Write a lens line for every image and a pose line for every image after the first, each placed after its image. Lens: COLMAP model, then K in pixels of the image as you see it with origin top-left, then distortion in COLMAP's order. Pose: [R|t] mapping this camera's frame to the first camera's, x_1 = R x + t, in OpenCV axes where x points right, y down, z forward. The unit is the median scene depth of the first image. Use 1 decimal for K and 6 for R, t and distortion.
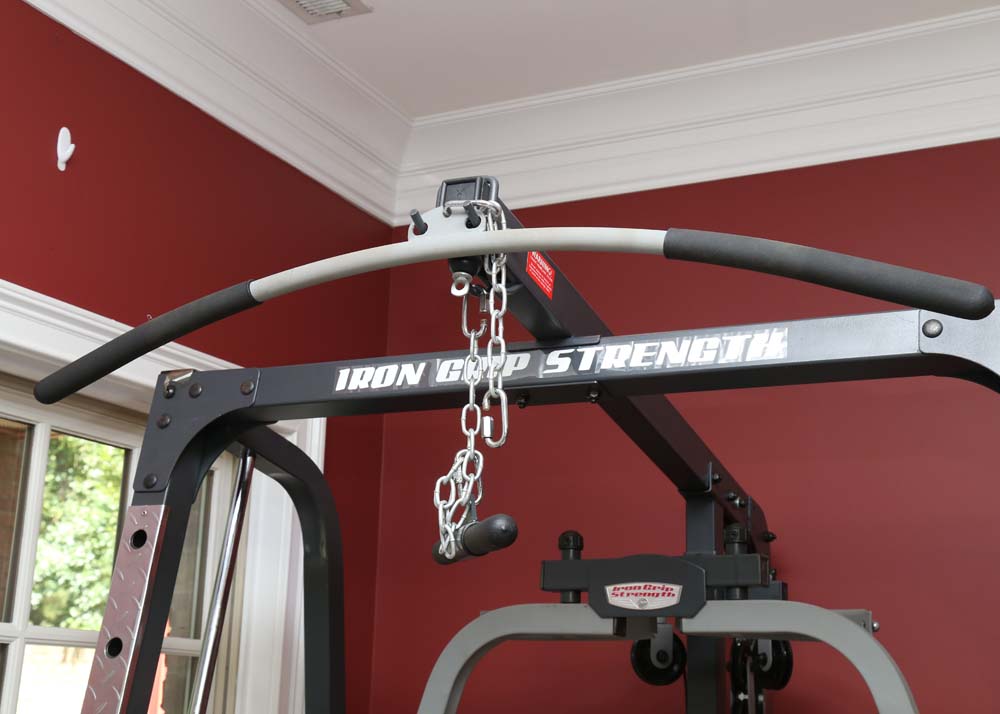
lens RADIAL K [[1426.2, 0, 500.0], [0, 1426.2, 357.0], [0, 0, 1]] dist [0.114281, 0.099196]
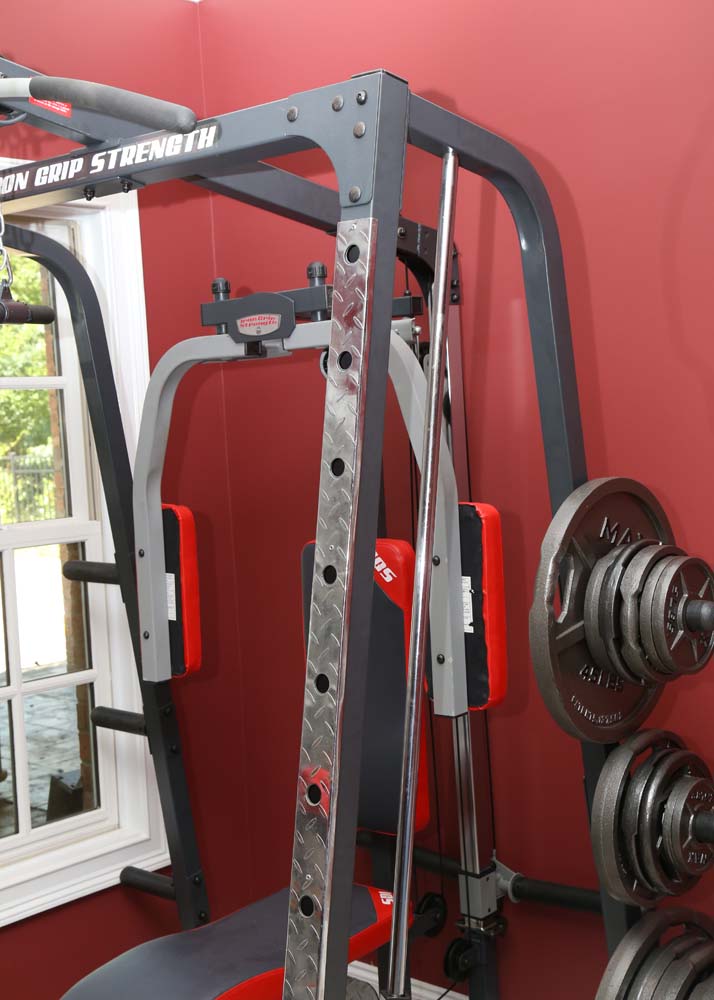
lens RADIAL K [[1426.2, 0, 357.0], [0, 1426.2, 500.0], [0, 0, 1]] dist [0.114281, 0.099196]
pose [[0.958942, -0.063416, -0.276421, 0.532948], [0.145413, 0.946752, 0.287256, -0.042805], [0.243486, -0.315657, 0.917102, -0.221698]]
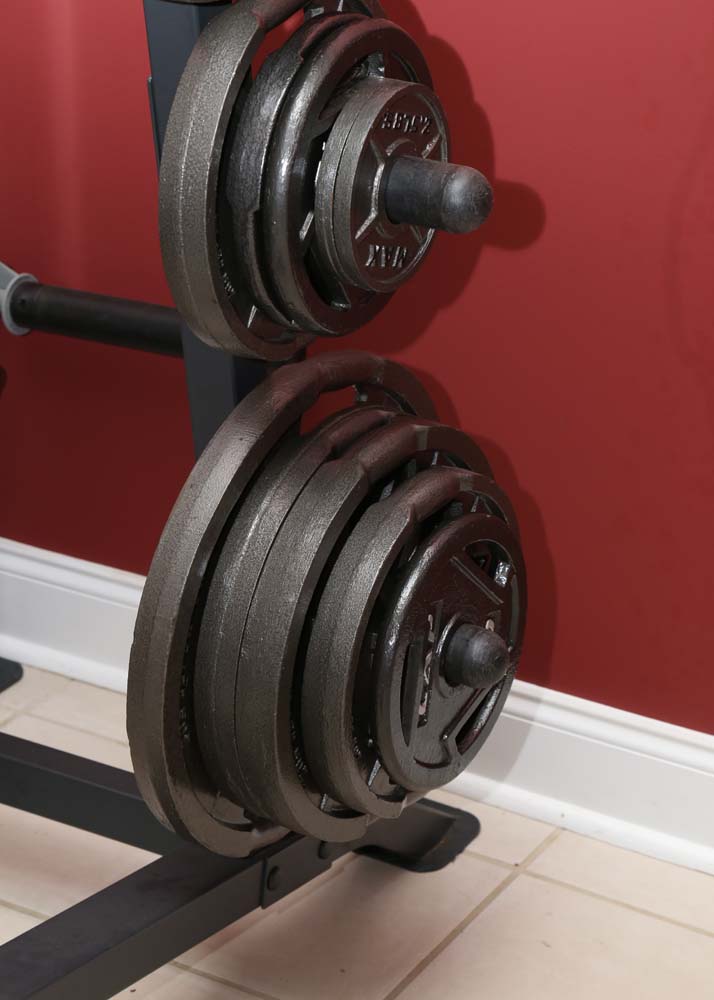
lens RADIAL K [[2806.7, 0, 357.0], [0, 2806.7, 500.0], [0, 0, 1]] dist [0.557848, -0.272528]
pose [[0.996023, 0.011467, -0.088352, 0.537200], [0.045323, 0.788557, 0.613290, 0.035830], [0.076703, -0.614855, 0.784901, -0.052973]]
